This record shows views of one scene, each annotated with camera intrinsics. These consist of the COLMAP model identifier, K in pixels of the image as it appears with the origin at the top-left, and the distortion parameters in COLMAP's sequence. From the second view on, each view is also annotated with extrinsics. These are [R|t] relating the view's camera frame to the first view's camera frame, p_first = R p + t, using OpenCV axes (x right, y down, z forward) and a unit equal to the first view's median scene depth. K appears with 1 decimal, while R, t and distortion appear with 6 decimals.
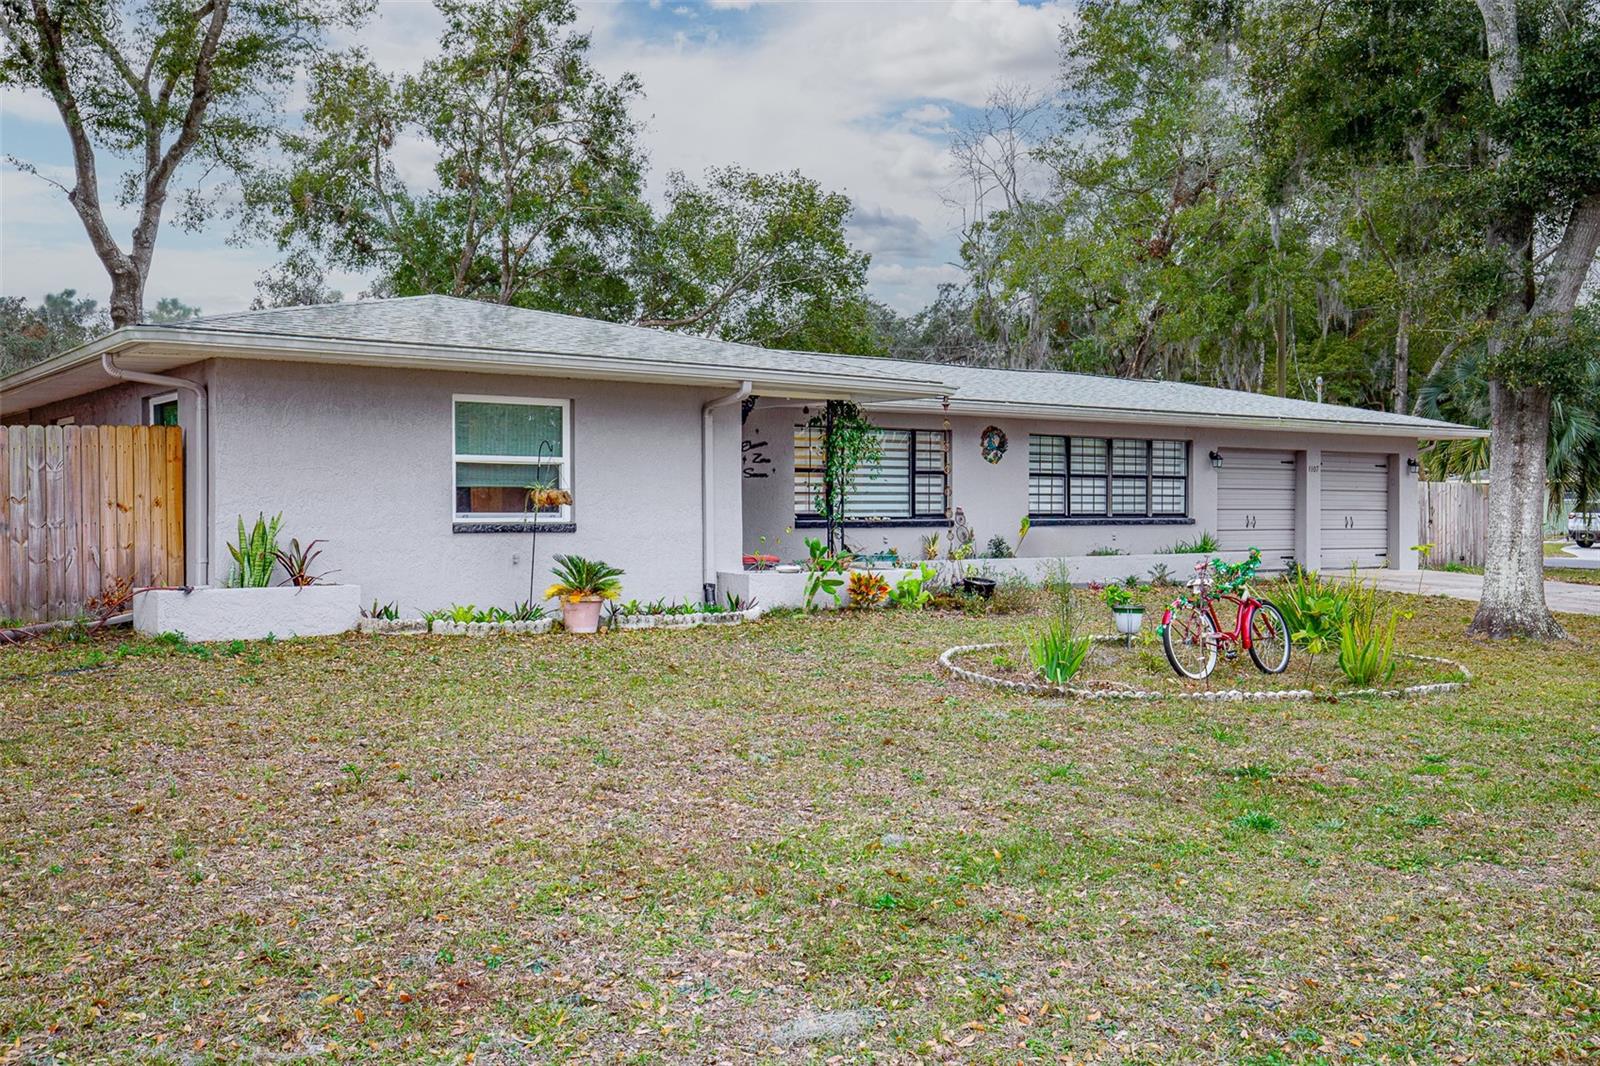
lens RADIAL K [[1556.1, 0, 800.0], [0, 1556.1, 533.0], [0, 0, 1]] dist [0.006051, 0.003886]
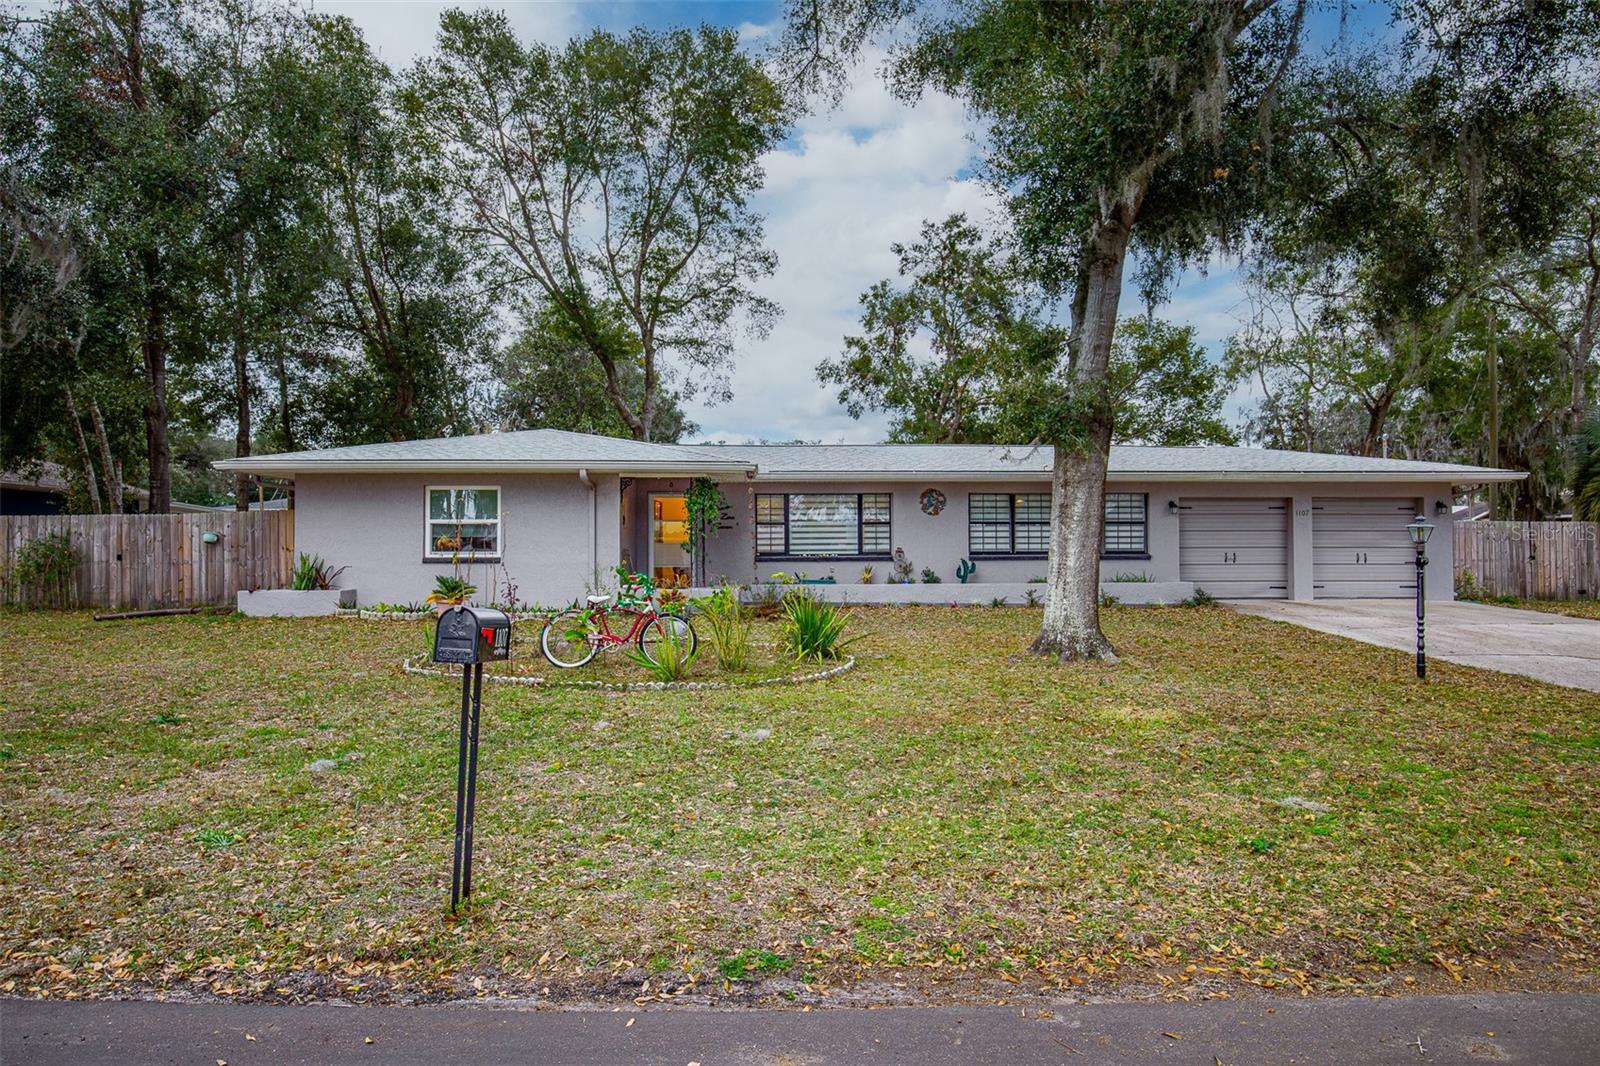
lens RADIAL K [[964.1, 0, 800.0], [0, 964.1, 533.0], [0, 0, 1]] dist [-0.004120, -0.000418]
pose [[0.822262, -0.016727, -0.568863, 0.530178], [-0.004045, 0.999371, -0.035233, 0.001793], [0.569094, 0.031272, 0.821677, 0.230344]]
